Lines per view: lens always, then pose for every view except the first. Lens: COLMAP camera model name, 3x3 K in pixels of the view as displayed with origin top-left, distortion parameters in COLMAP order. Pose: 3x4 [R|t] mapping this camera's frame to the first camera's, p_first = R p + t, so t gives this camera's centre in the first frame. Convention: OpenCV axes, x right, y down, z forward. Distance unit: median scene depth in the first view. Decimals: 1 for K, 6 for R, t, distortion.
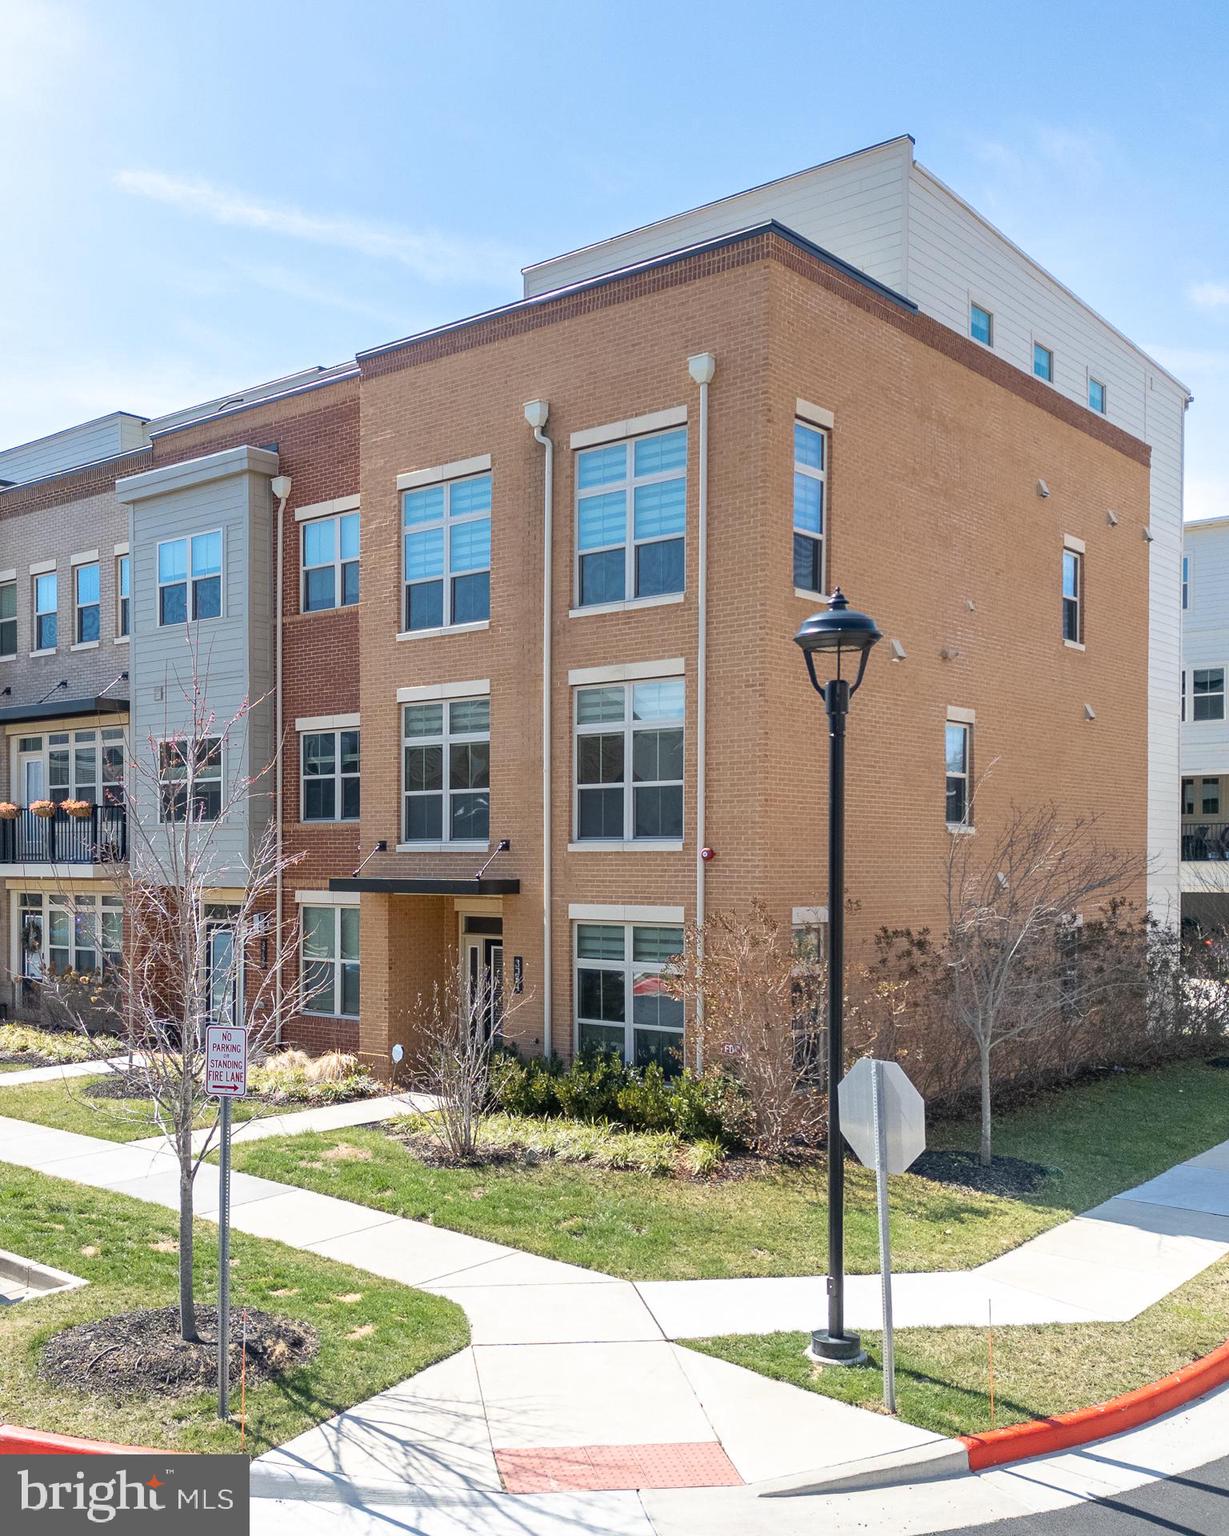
lens RADIAL K [[1477.3, 0, 434.8], [0, 1477.3, 863.5], [0, 0, 1]] dist [0.022949, 0.000000]
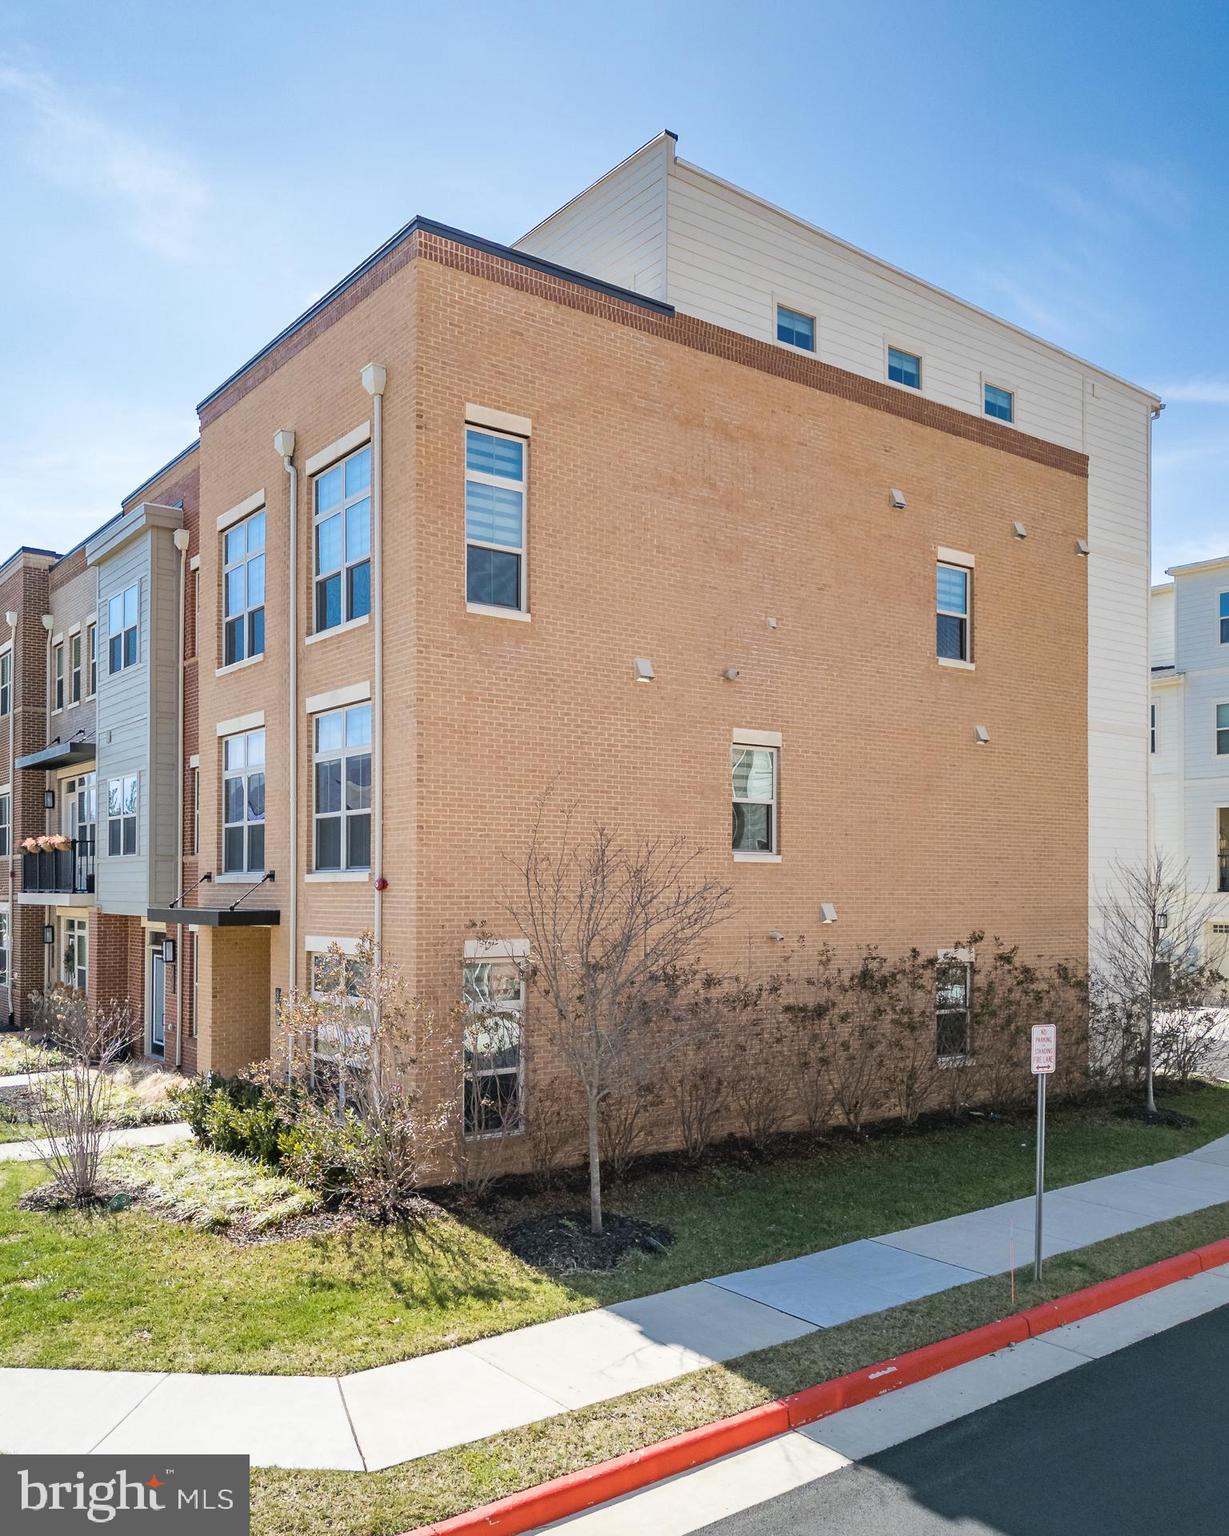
lens RADIAL K [[1251.2, 0, 556.7], [0, 1251.2, 864.9], [0, 0, 1]] dist [0.037860, -0.031115]
pose [[0.981403, -0.002006, -0.191947, 0.413039], [-0.002404, 0.999739, -0.022738, -0.000838], [0.191943, 0.022777, 0.981142, 0.208722]]
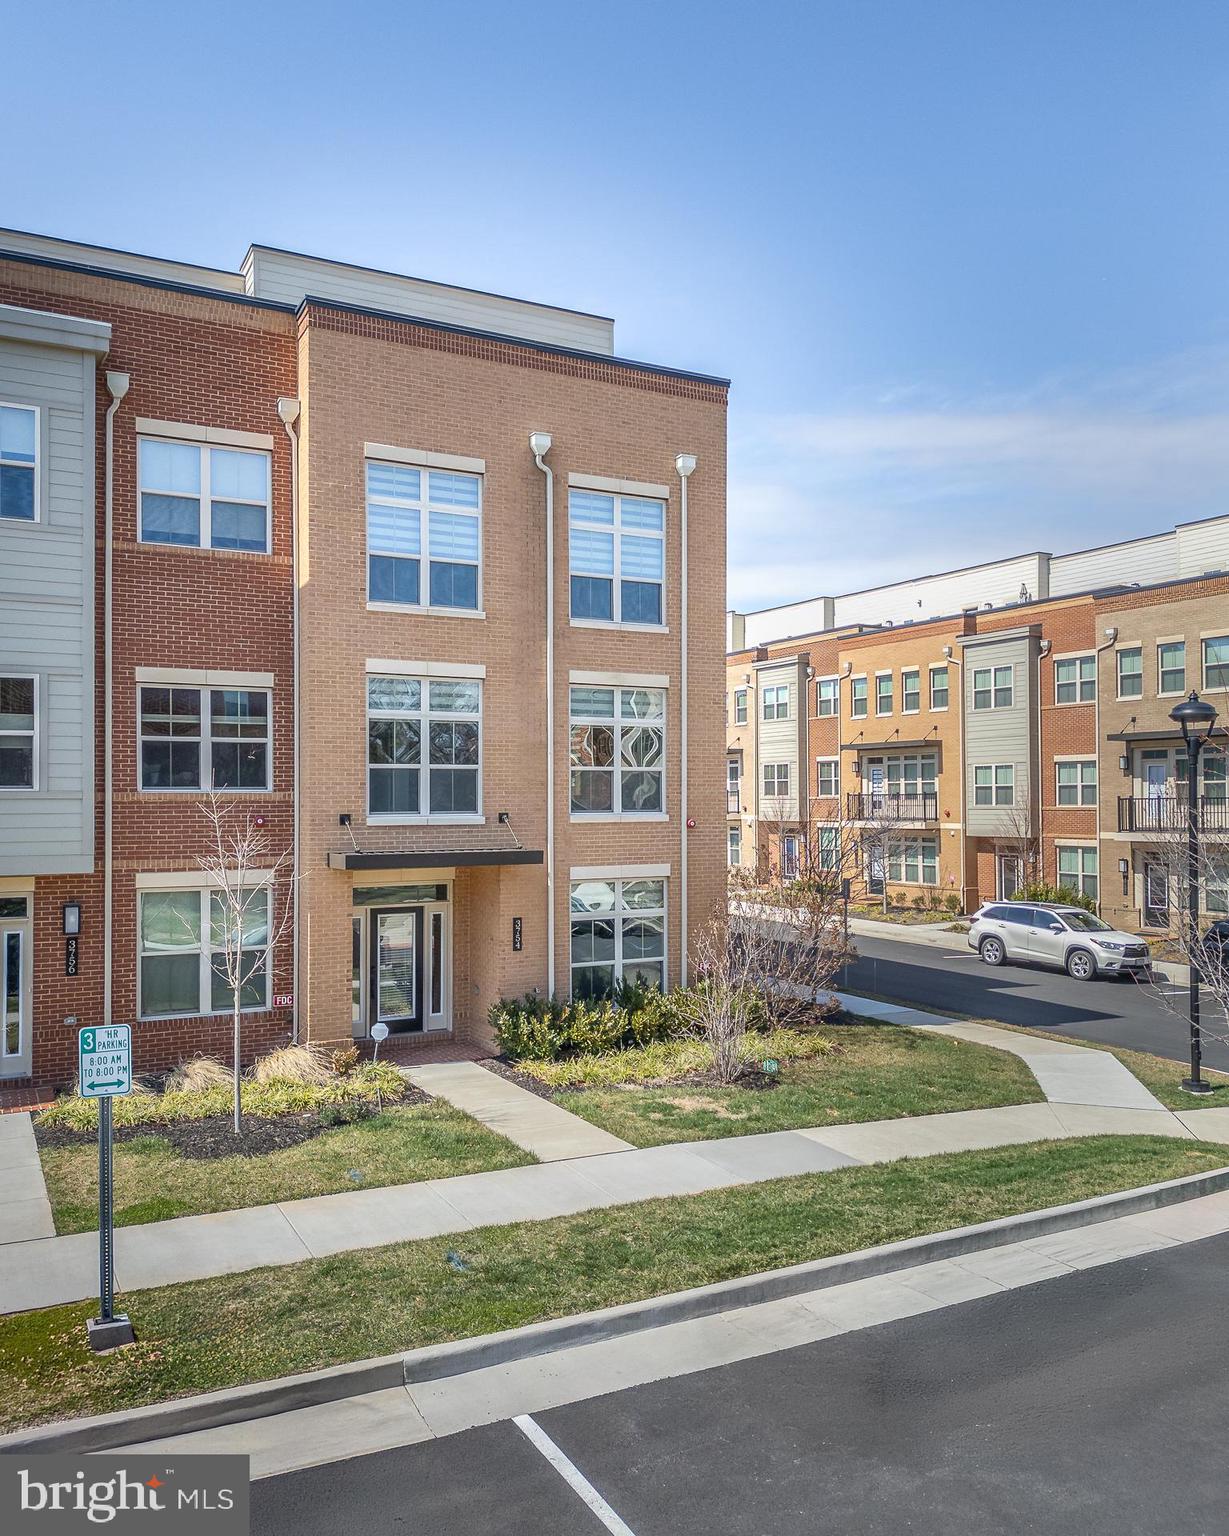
lens RADIAL K [[1199.7, 0, 611.1], [0, 1199.7, 763.6], [0, 0, 1]] dist [0.031138, -0.033521]
pose [[0.326915, 0.022402, 0.944788, -0.795131], [0.004552, 0.999670, -0.025278, -0.030613], [-0.945043, 0.012564, 0.326705, 0.646446]]
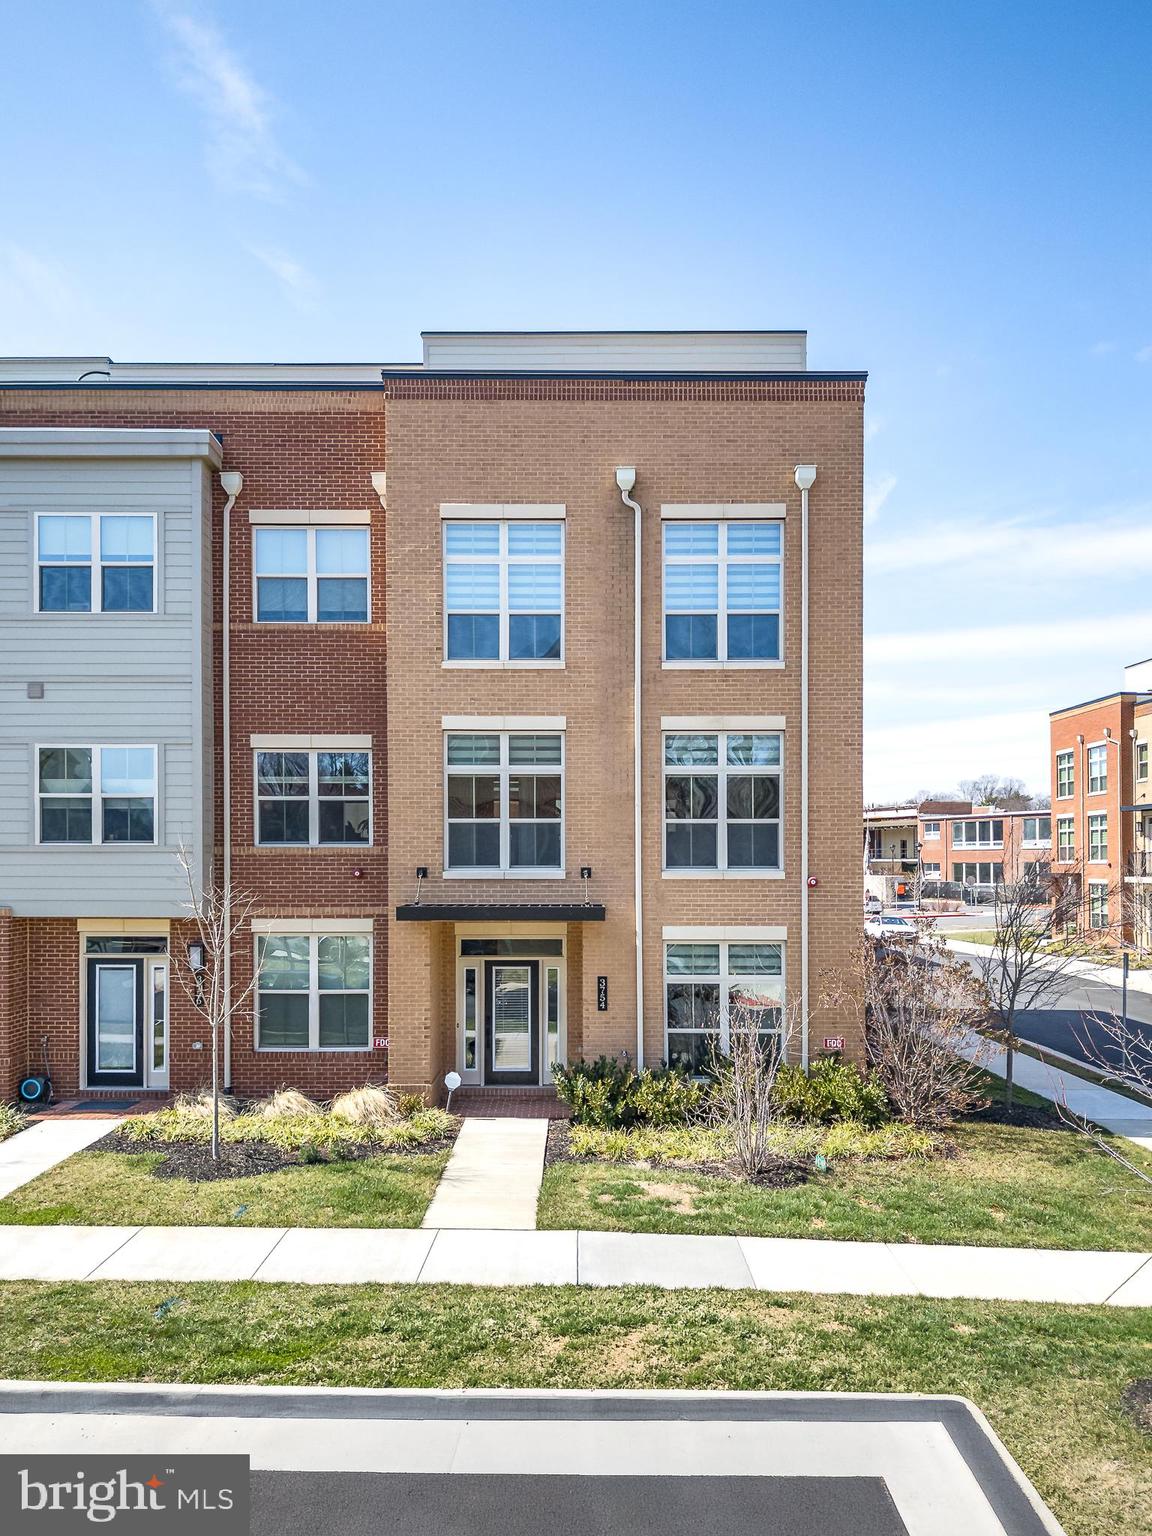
lens RADIAL K [[1174.6, 0, 574.0], [0, 1174.6, 840.0], [0, 0, 1]] dist [0.032039, -0.027975]
pose [[0.735390, 0.005688, 0.677620, -0.549346], [0.003763, 0.999915, -0.012477, -0.026179], [-0.677634, 0.011726, 0.735306, 0.390172]]
